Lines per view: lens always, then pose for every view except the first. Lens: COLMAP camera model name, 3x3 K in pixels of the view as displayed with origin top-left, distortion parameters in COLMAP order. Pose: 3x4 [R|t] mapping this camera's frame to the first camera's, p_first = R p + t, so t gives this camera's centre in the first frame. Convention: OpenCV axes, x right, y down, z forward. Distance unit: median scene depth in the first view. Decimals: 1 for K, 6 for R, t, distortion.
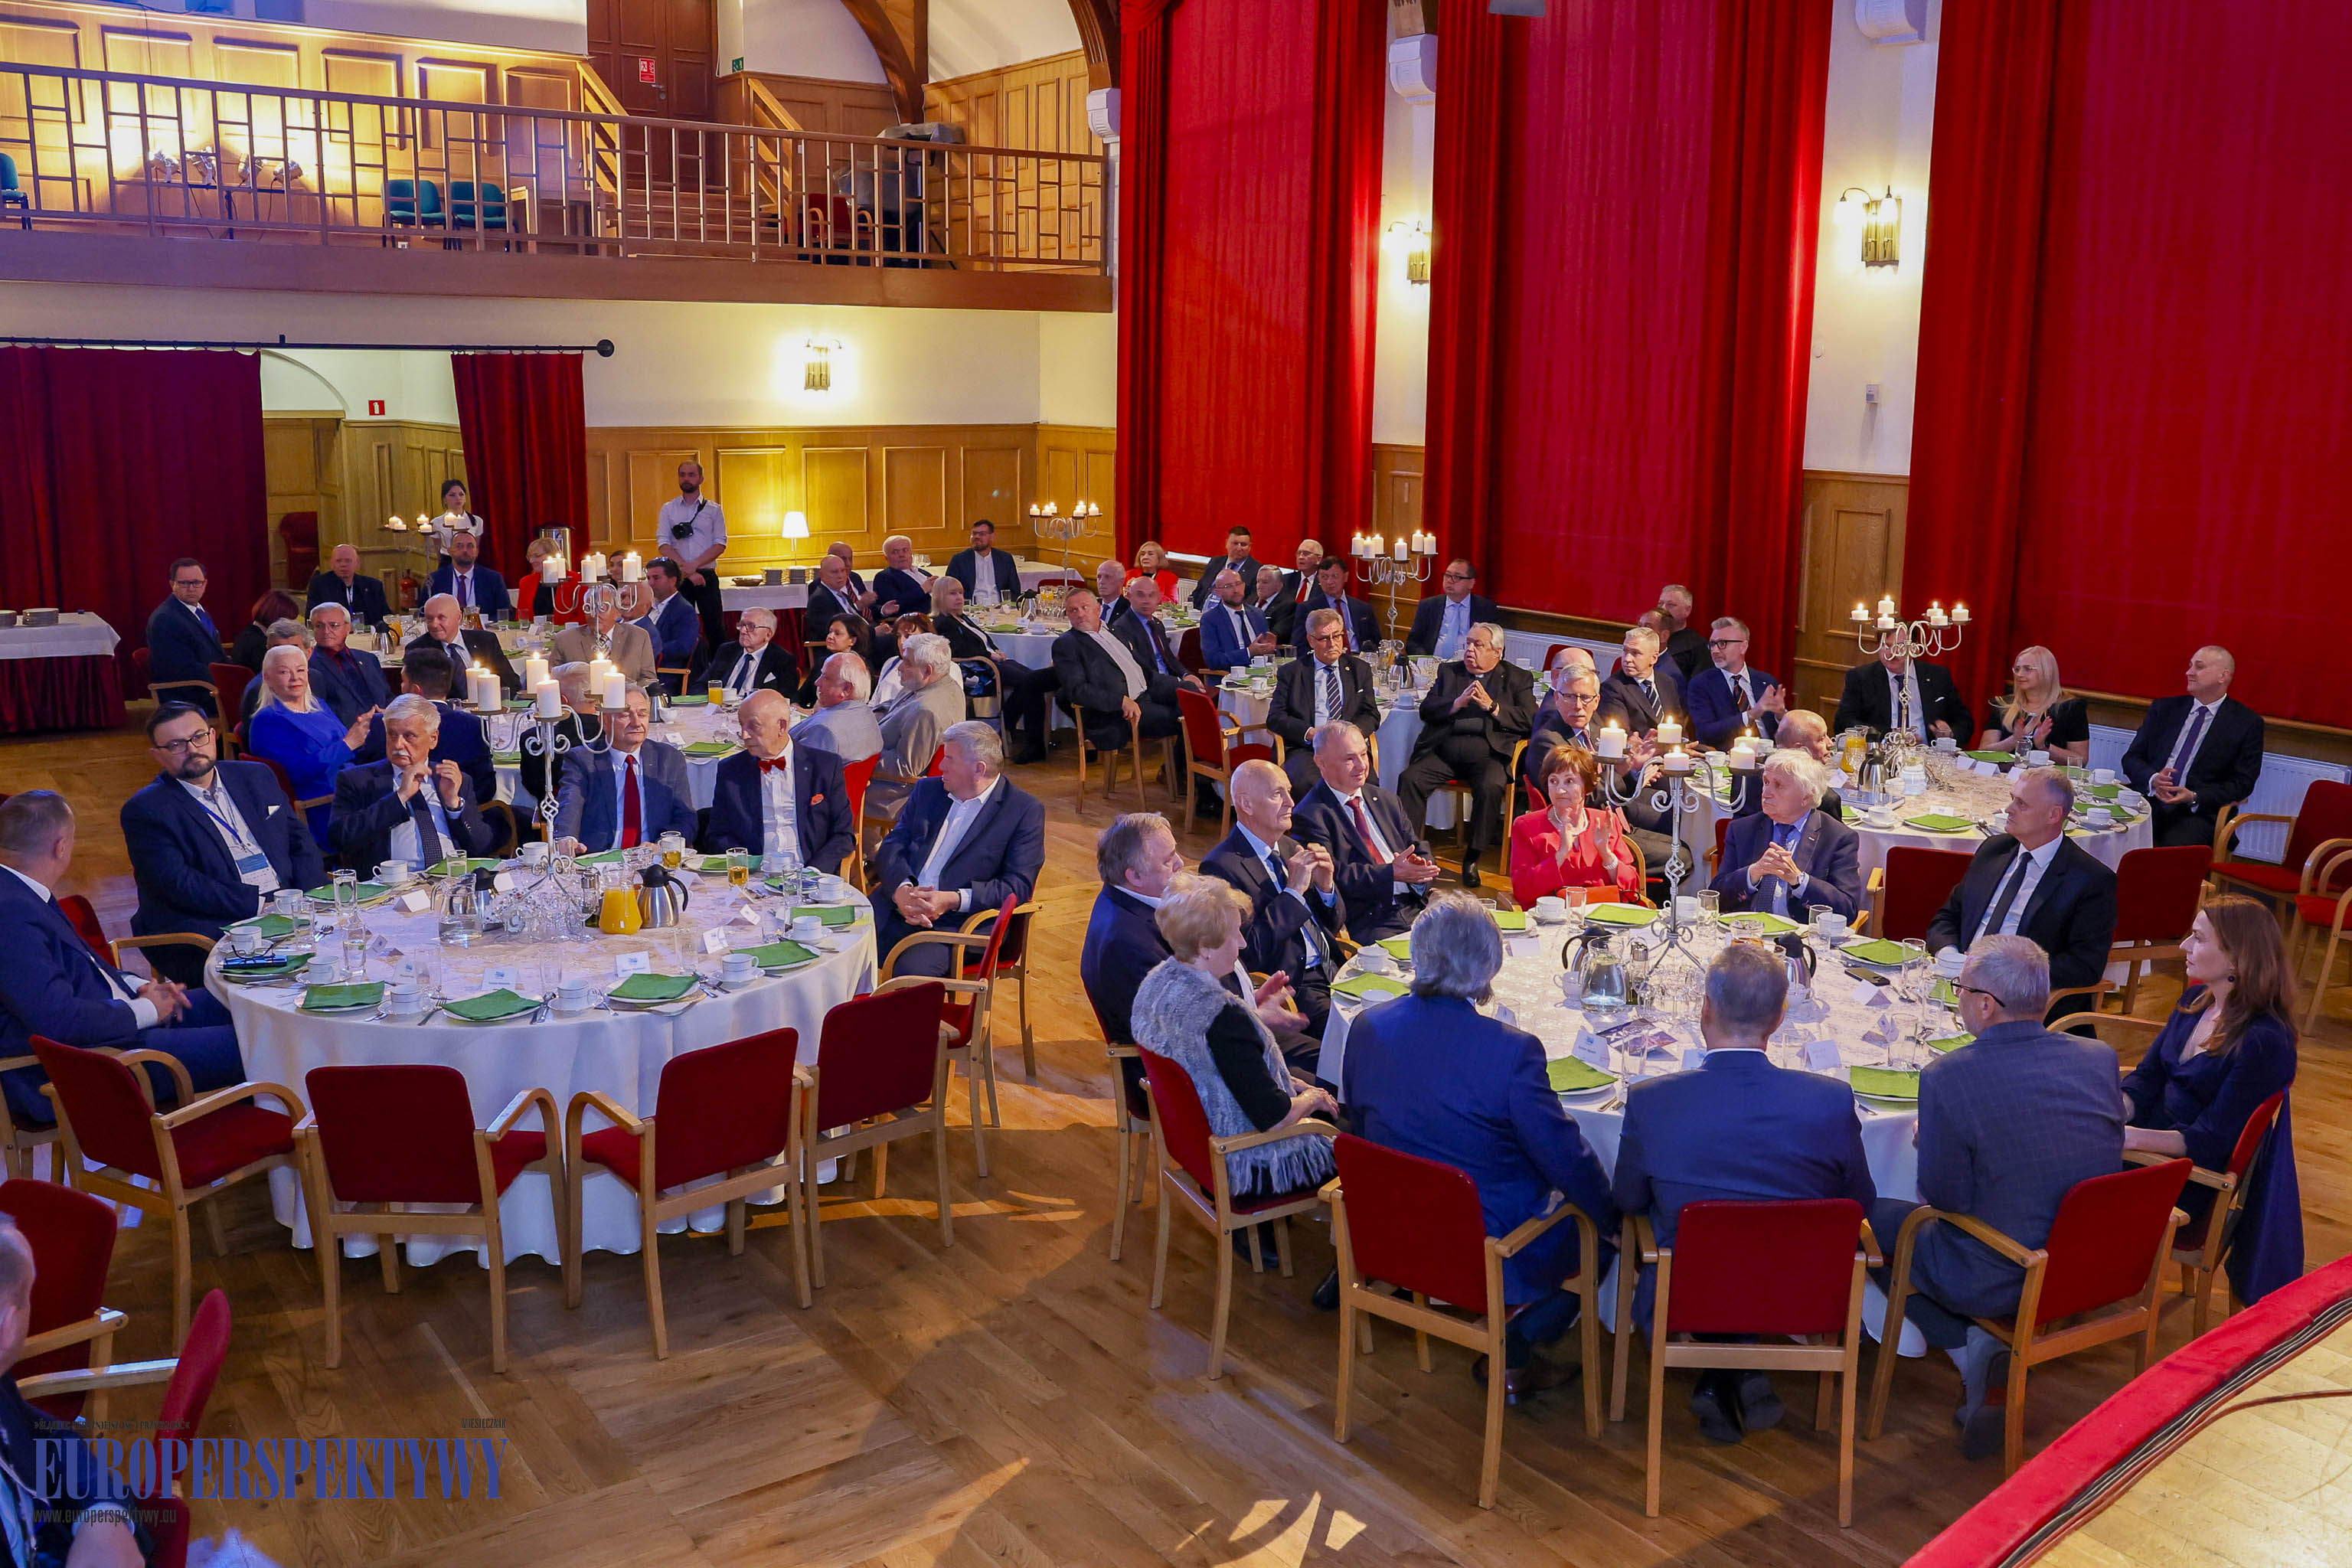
lens RADIAL K [[2011.8, 0, 1268.1], [0, 2011.8, 711.8], [0, 0, 1]] dist [-0.072937, 0.096802]
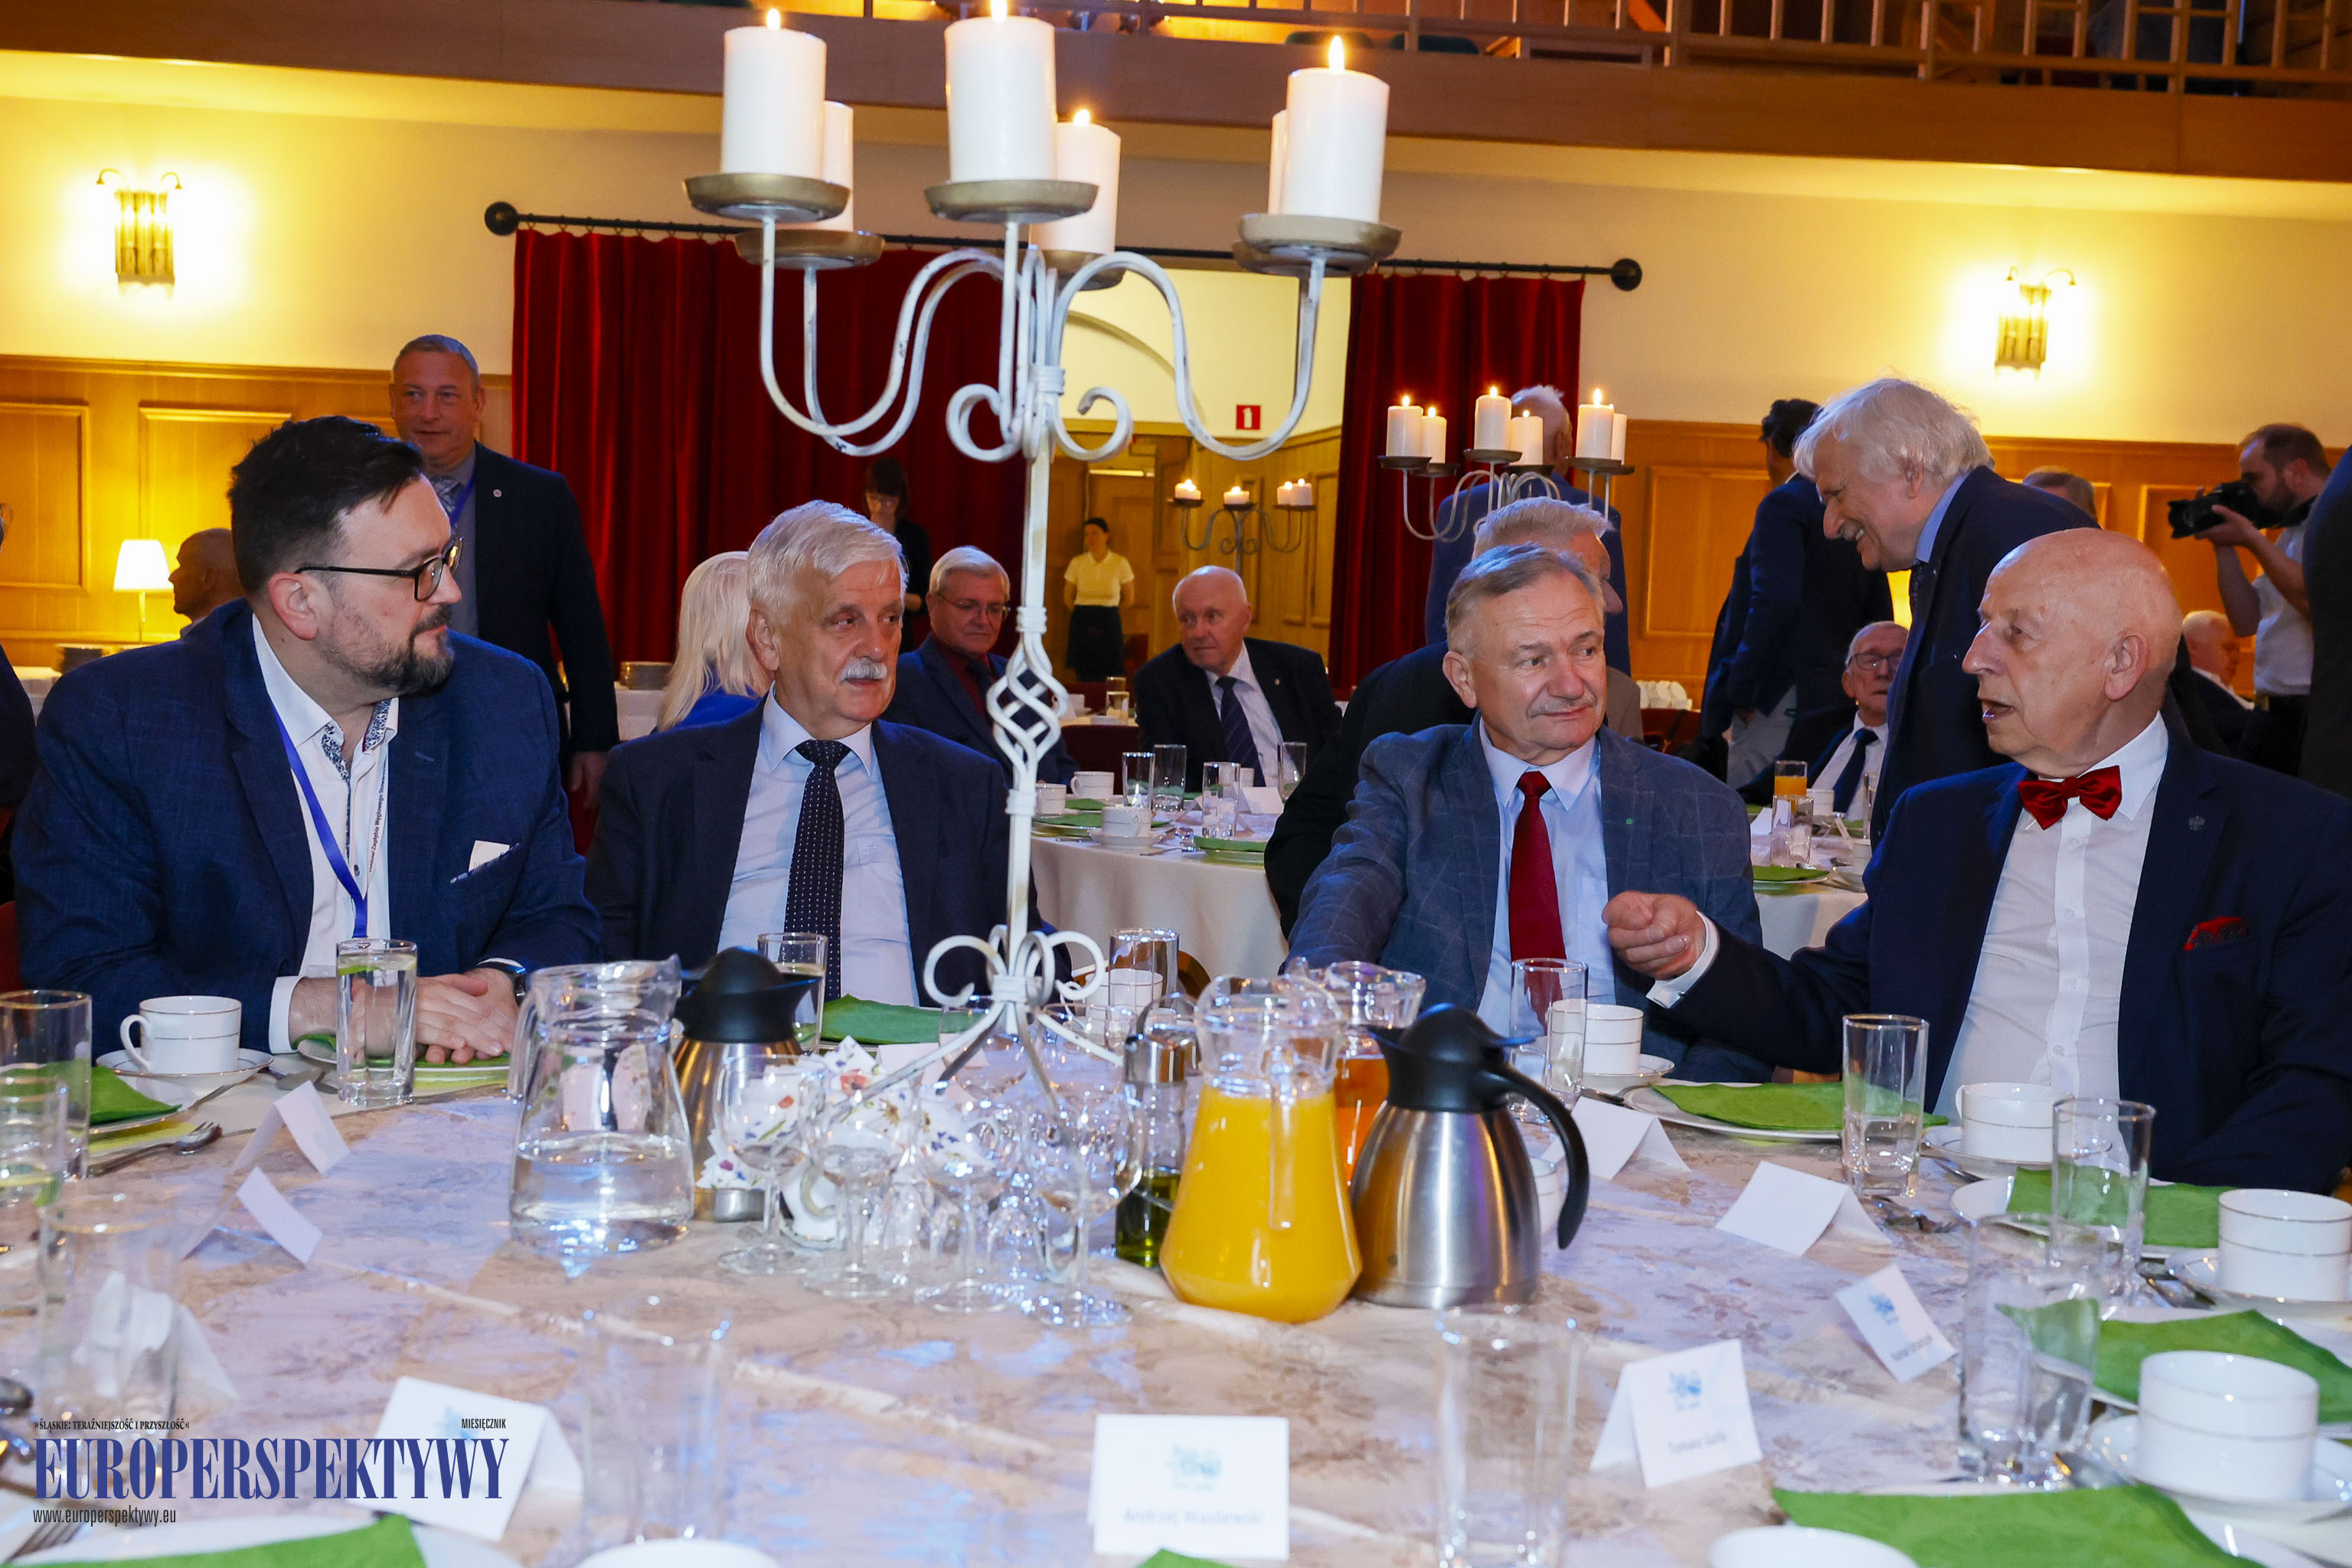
lens RADIAL K [[2853.4, 0, 1125.4], [0, 2853.4, 791.9], [0, 0, 1]] dist [0.026191, 0.038552]
pose [[0.877230, 0.050878, -0.477367, -0.173399], [-0.099567, 0.992029, -0.077238, 0.072194], [0.469632, 0.115285, 0.875303, 0.642056]]
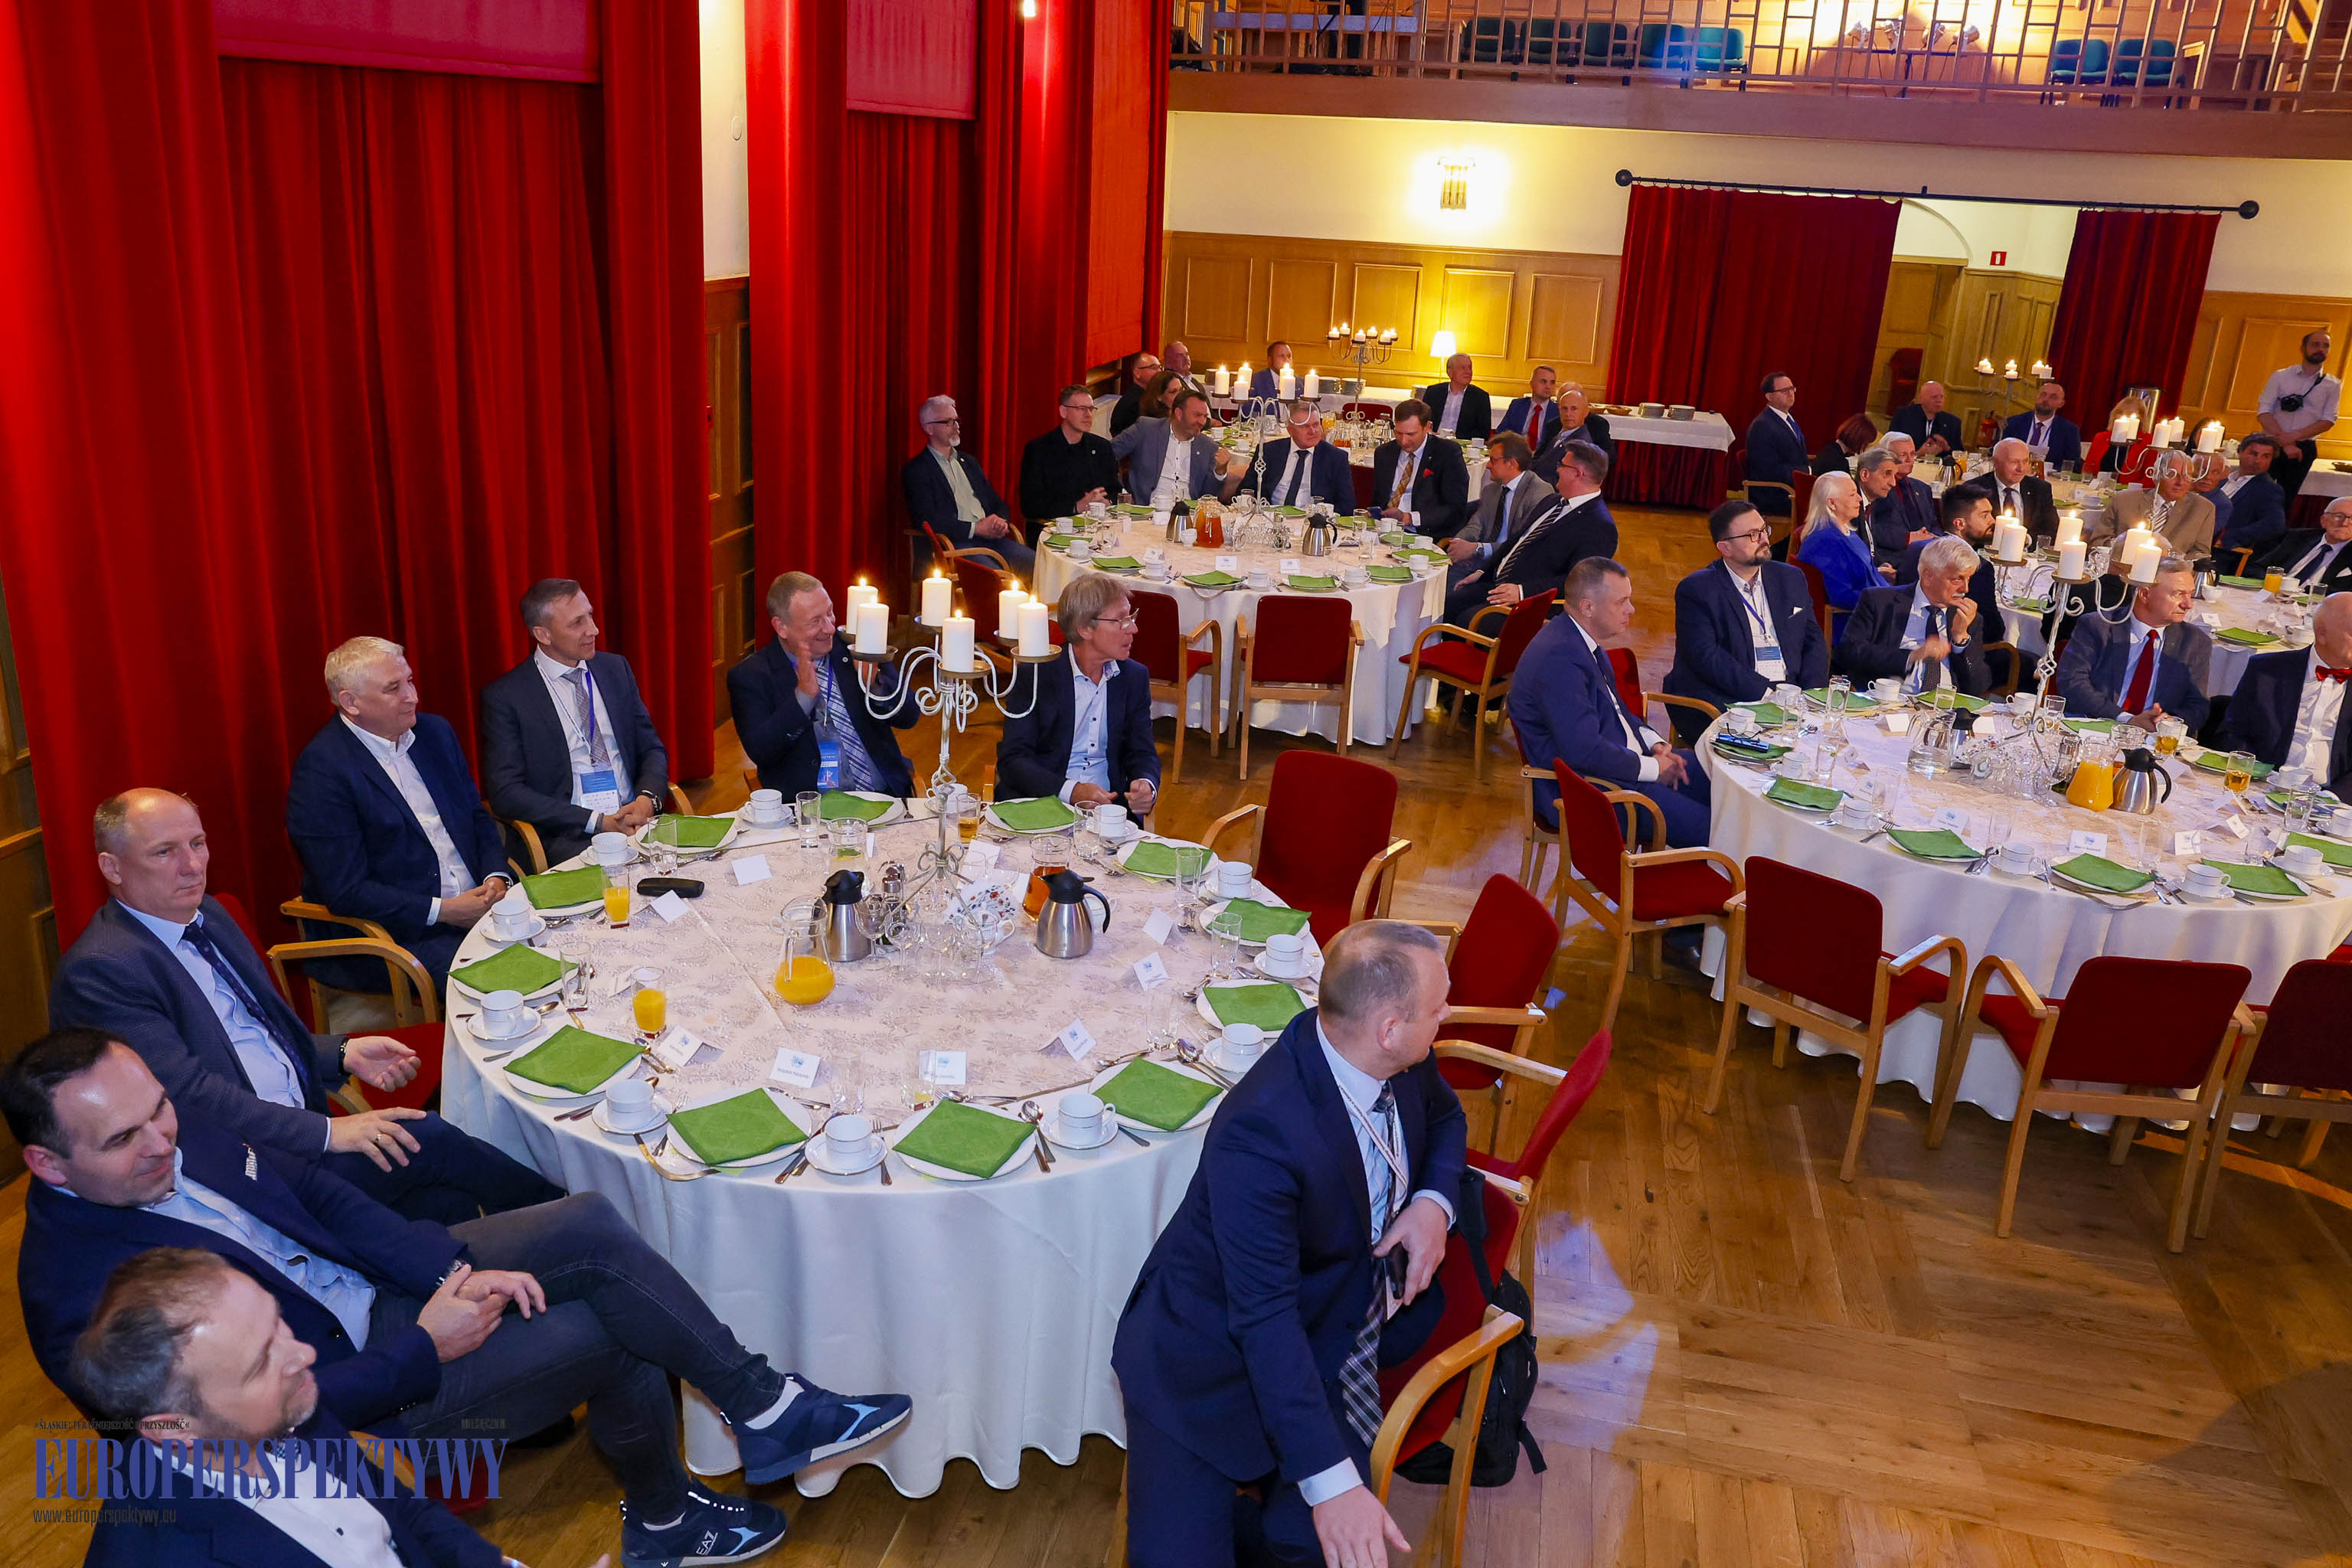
lens RADIAL K [[1740.9, 0, 1070.7], [0, 1740.9, 716.8], [0, 0, 1]] dist [-0.116552, 0.090450]
pose [[0.611894, 0.245110, -0.752002, -0.014097], [-0.158293, 0.969485, 0.187196, -0.007621], [0.774938, 0.004493, 0.632022, 0.076250]]
